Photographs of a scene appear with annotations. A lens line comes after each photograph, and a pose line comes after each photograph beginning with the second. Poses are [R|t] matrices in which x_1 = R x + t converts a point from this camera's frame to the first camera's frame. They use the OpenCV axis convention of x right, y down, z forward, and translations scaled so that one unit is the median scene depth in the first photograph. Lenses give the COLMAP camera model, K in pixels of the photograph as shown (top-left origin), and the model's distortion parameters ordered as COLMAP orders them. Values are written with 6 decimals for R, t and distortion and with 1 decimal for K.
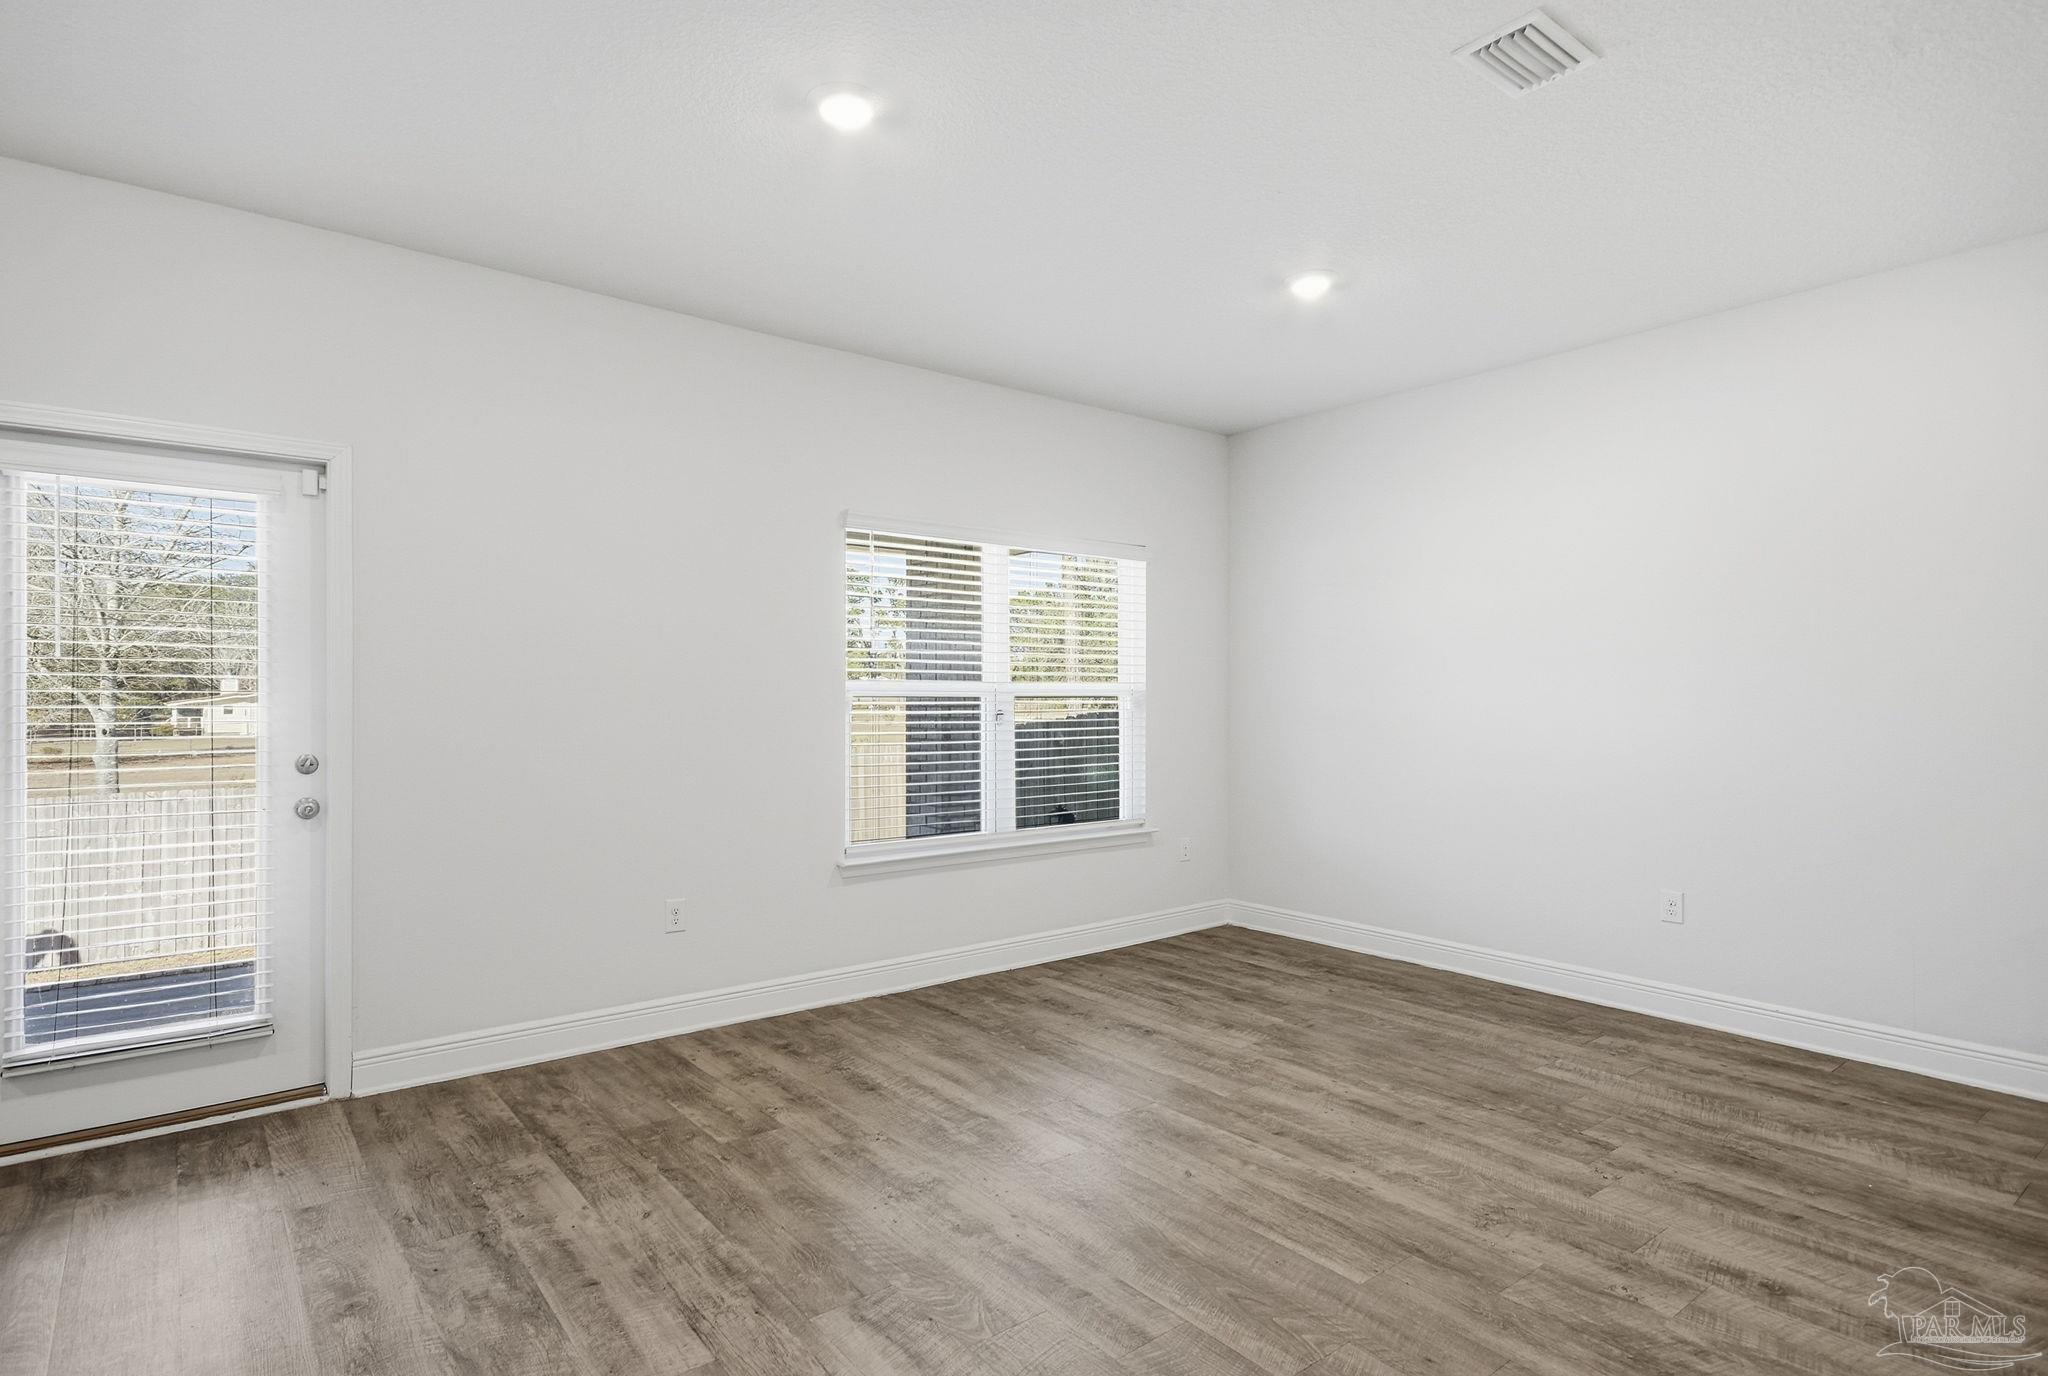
lens RADIAL K [[1077.1, 0, 1015.5], [0, 1077.1, 705.1], [0, 0, 1]] dist [0.014526, -0.001306]
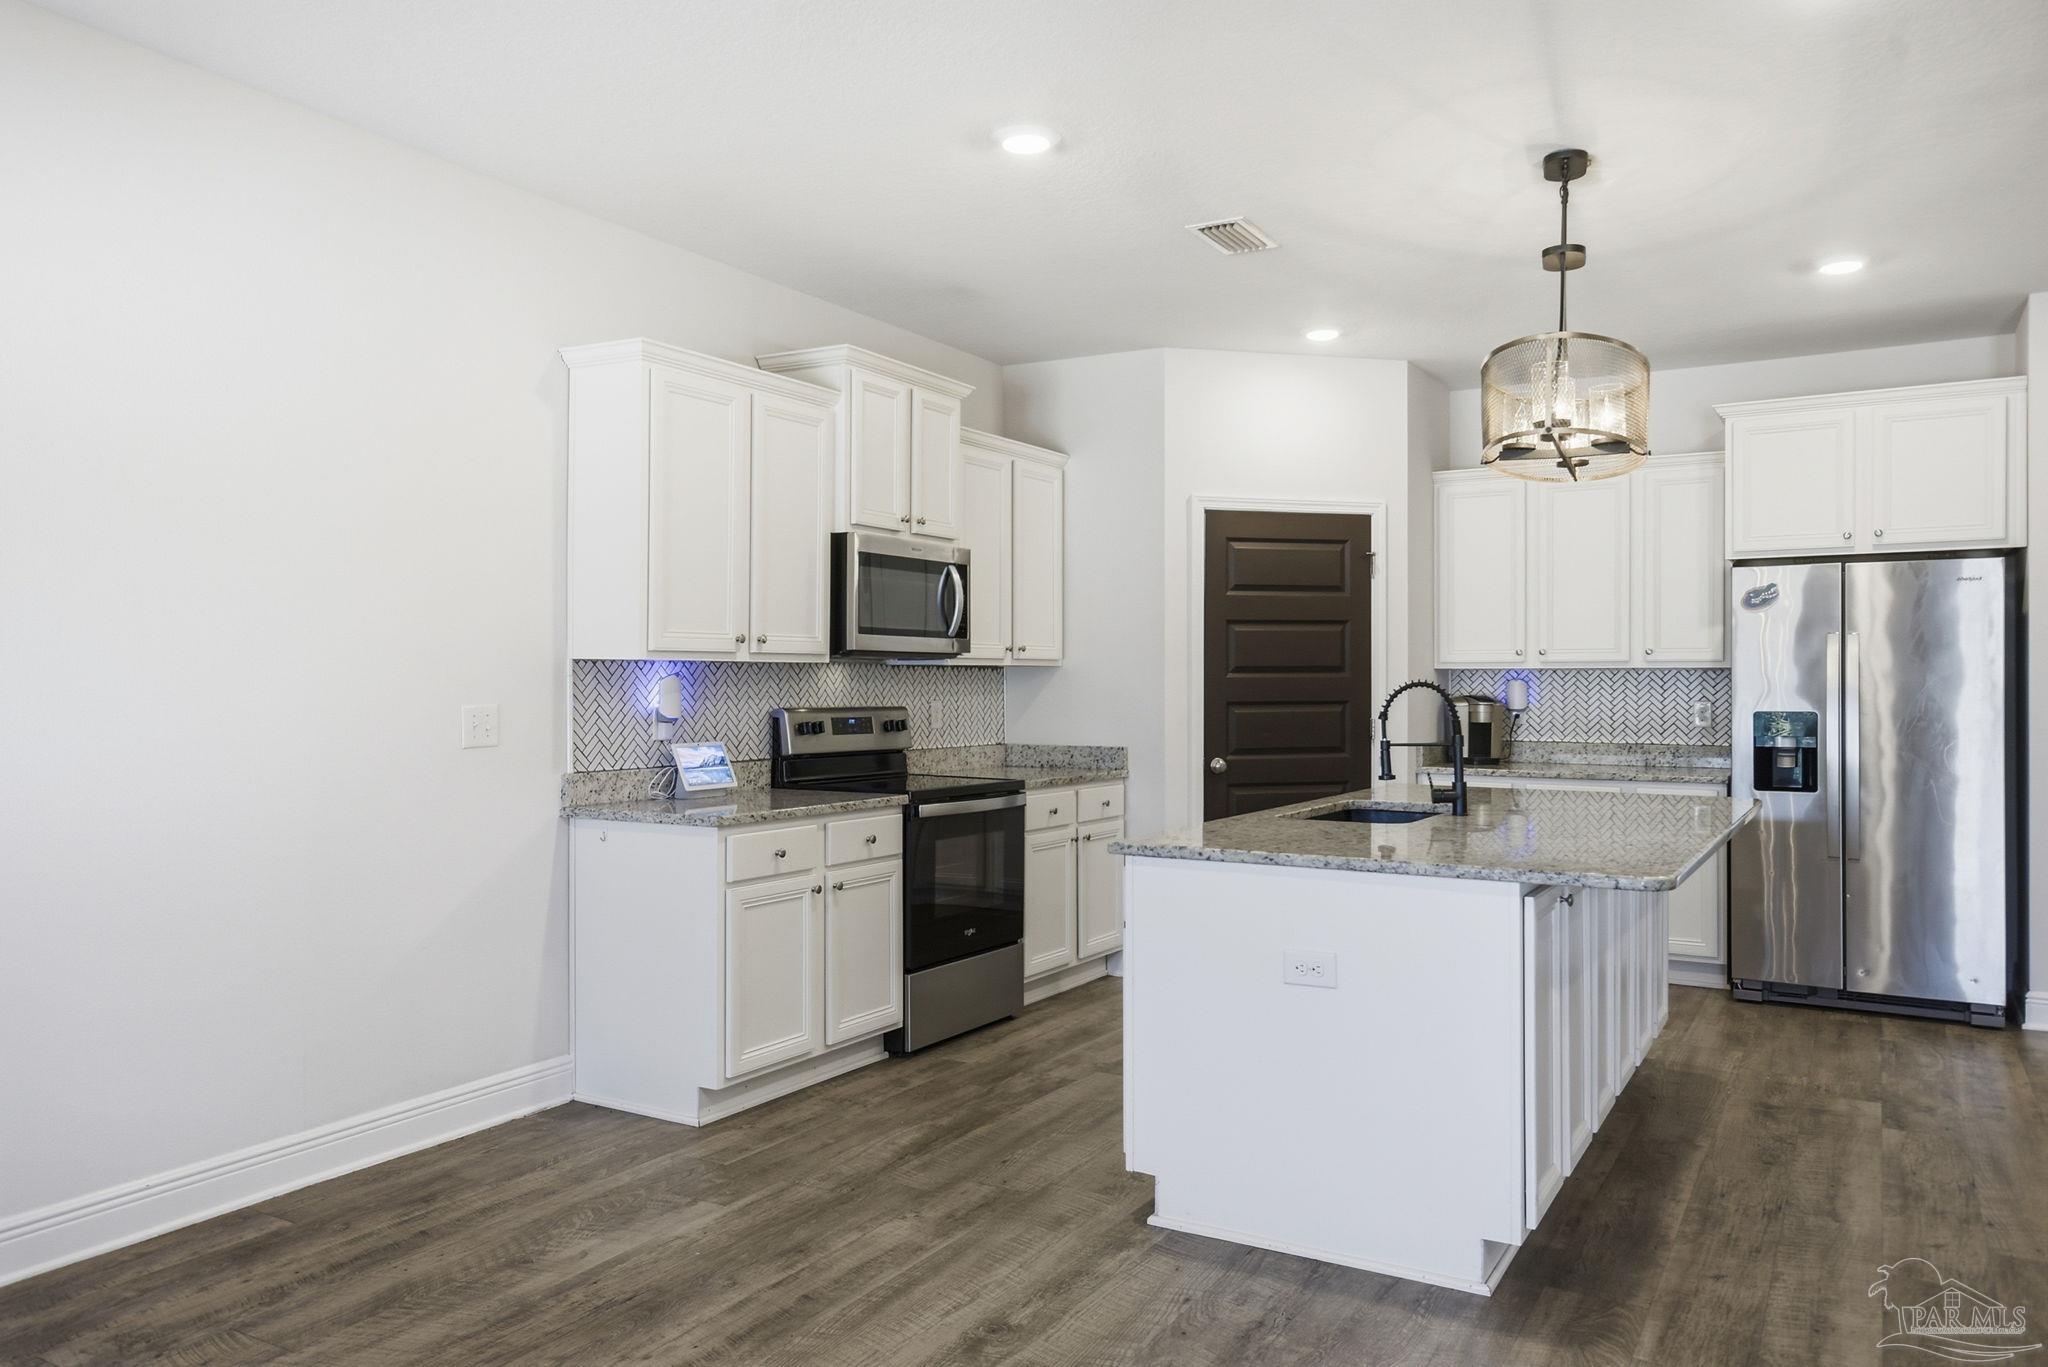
lens RADIAL K [[1451.4, 0, 1018.6], [0, 1451.4, 676.3], [0, 0, 1]] dist [0.019590, 0.009992]
pose [[-0.362579, 0.003035, 0.931948, -0.321448], [0.007393, 0.999973, -0.000380, -0.010278], [-0.931924, 0.006752, -0.362592, 0.993400]]
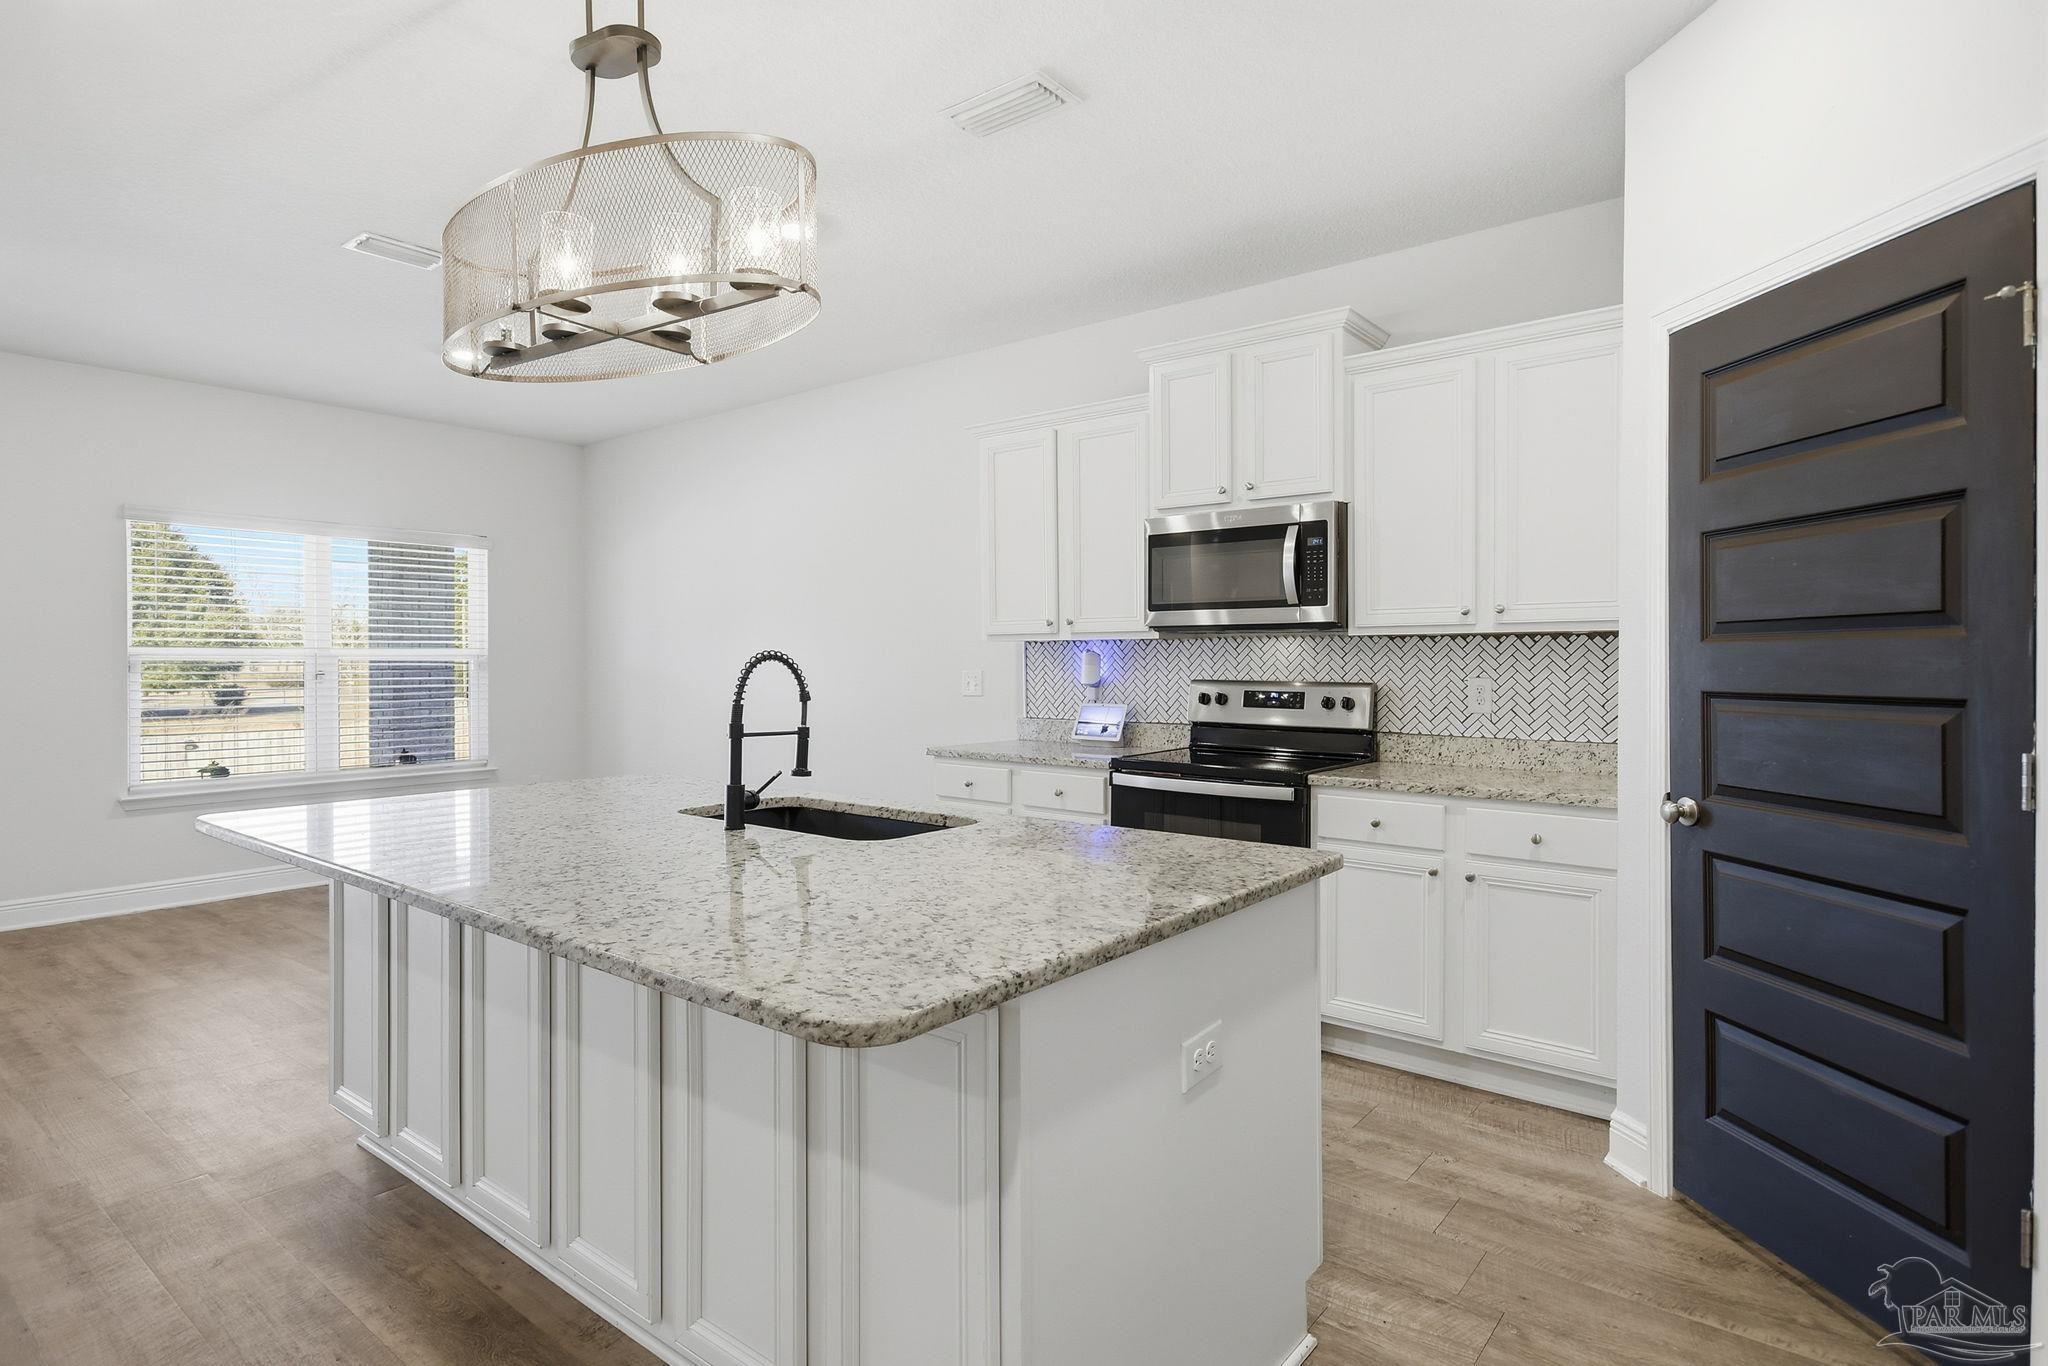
lens RADIAL K [[1070.4, 0, 1025.6], [0, 1070.4, 663.5], [0, 0, 1]] dist [0.014356, -0.003481]
pose [[0.973894, -0.003231, 0.226982, 0.734542], [0.004365, 0.999980, -0.004495, 0.007077], [-0.226963, 0.005368, 0.973889, -0.543542]]
